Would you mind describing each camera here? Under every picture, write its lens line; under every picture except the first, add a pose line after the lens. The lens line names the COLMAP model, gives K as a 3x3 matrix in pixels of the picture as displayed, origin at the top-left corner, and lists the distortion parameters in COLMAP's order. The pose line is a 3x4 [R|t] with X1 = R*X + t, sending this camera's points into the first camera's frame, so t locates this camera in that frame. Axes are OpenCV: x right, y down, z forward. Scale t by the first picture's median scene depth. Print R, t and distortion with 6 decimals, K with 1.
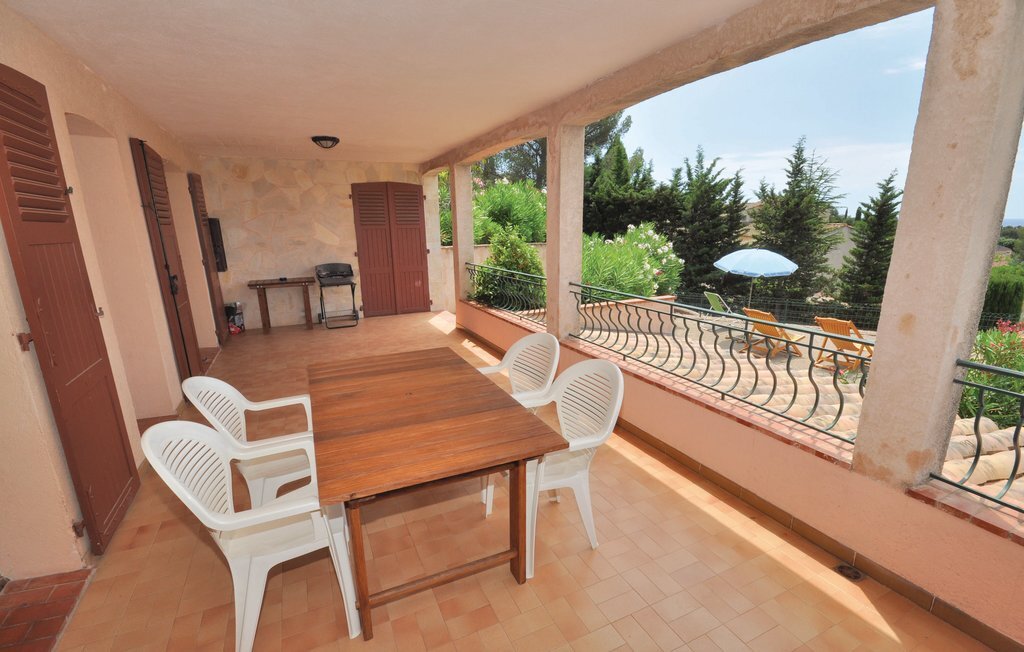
lens RADIAL K [[454.3, 0, 501.8], [0, 454.3, 342.4], [0, 0, 1]] dist [0.008030, -0.011013]
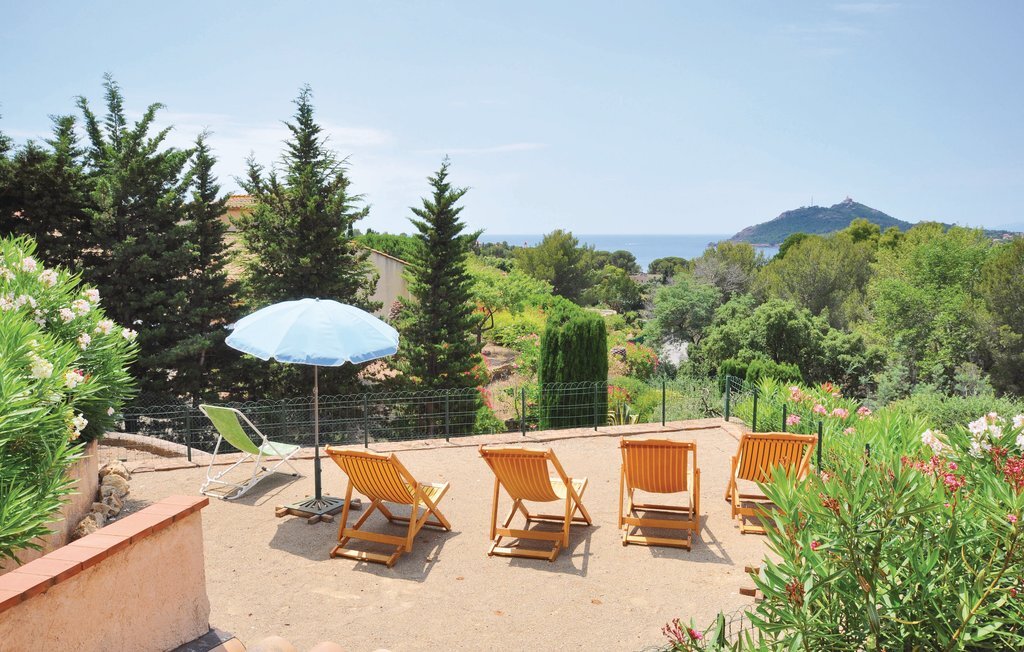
lens RADIAL K [[813.4, 0, 515.6], [0, 813.4, 316.3], [0, 0, 1]] dist [0.022181, 0.015551]
pose [[0.645200, -0.064364, 0.761297, 0.057467], [0.185392, 0.979853, -0.074278, -0.060062], [-0.741179, 0.189063, 0.644134, 0.224728]]
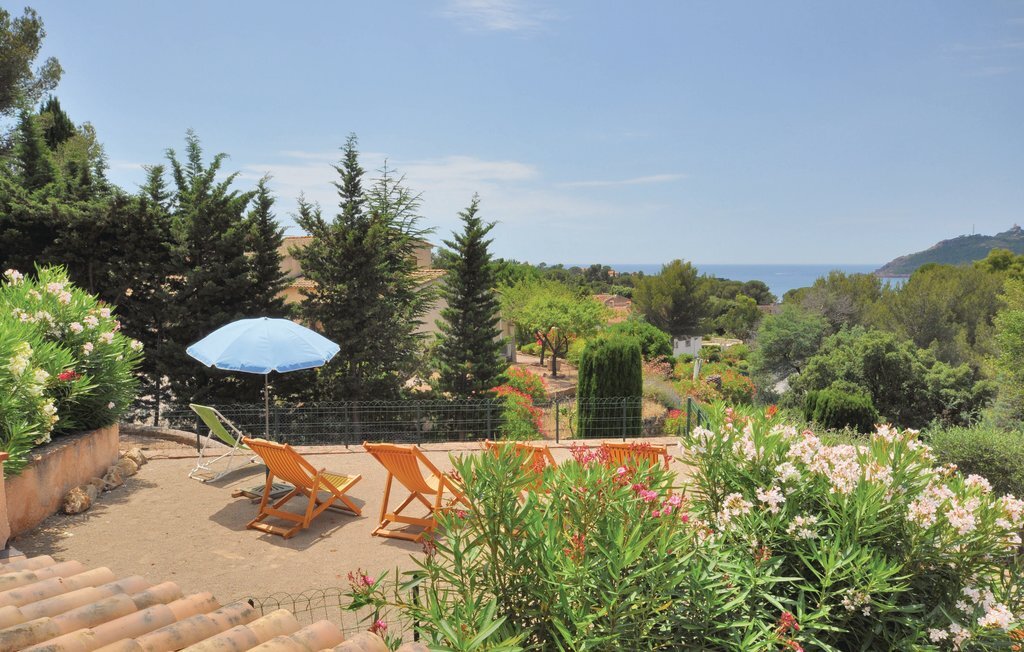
lens RADIAL K [[790.5, 0, 516.8], [0, 790.5, 332.2], [0, 0, 1]] dist [0.018489, 0.009759]
pose [[0.768993, -0.041644, 0.637900, 0.125483], [0.150794, 0.981533, -0.117707, -0.024297], [-0.621218, 0.186707, 0.761071, 0.081482]]
